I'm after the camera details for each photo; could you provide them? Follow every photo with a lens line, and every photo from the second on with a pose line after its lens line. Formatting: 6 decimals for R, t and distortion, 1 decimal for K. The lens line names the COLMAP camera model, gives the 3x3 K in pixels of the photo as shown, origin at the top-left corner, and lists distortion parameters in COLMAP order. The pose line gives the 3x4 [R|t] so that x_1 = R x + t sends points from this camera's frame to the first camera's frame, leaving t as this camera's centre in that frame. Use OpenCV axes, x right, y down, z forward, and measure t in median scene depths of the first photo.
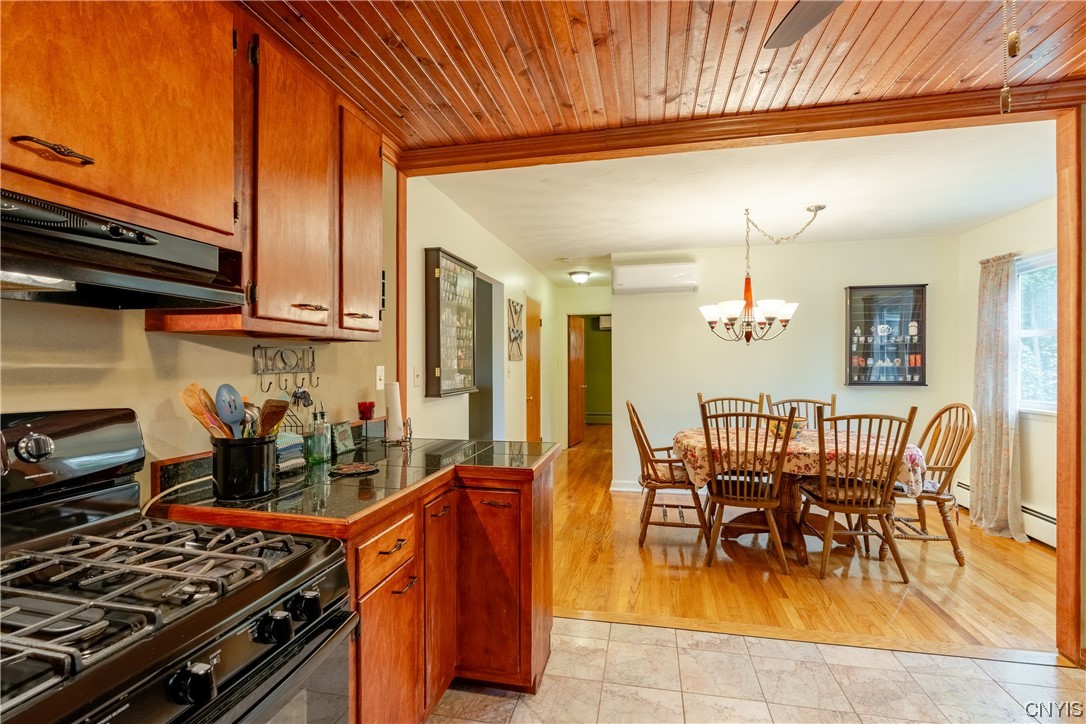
lens RADIAL K [[504.1, 0, 543.5], [0, 504.1, 362.3], [0, 0, 1]] dist [-0.007962, 0.002229]
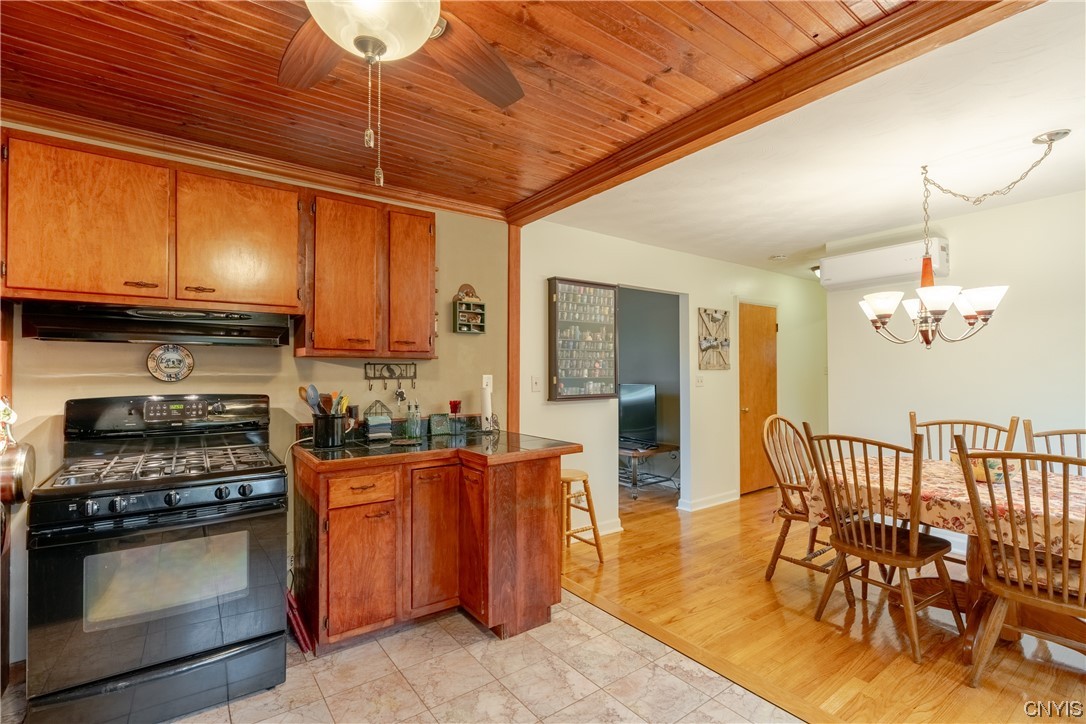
lens RADIAL K [[504.1, 0, 537.5], [0, 504.1, 362.6], [0, 0, 1]] dist [-0.007962, 0.002229]
pose [[0.738494, -0.011943, -0.674154, 0.571173], [0.001076, 0.999863, -0.016535, -0.002957], [0.674259, 0.011486, 0.738406, 0.083881]]
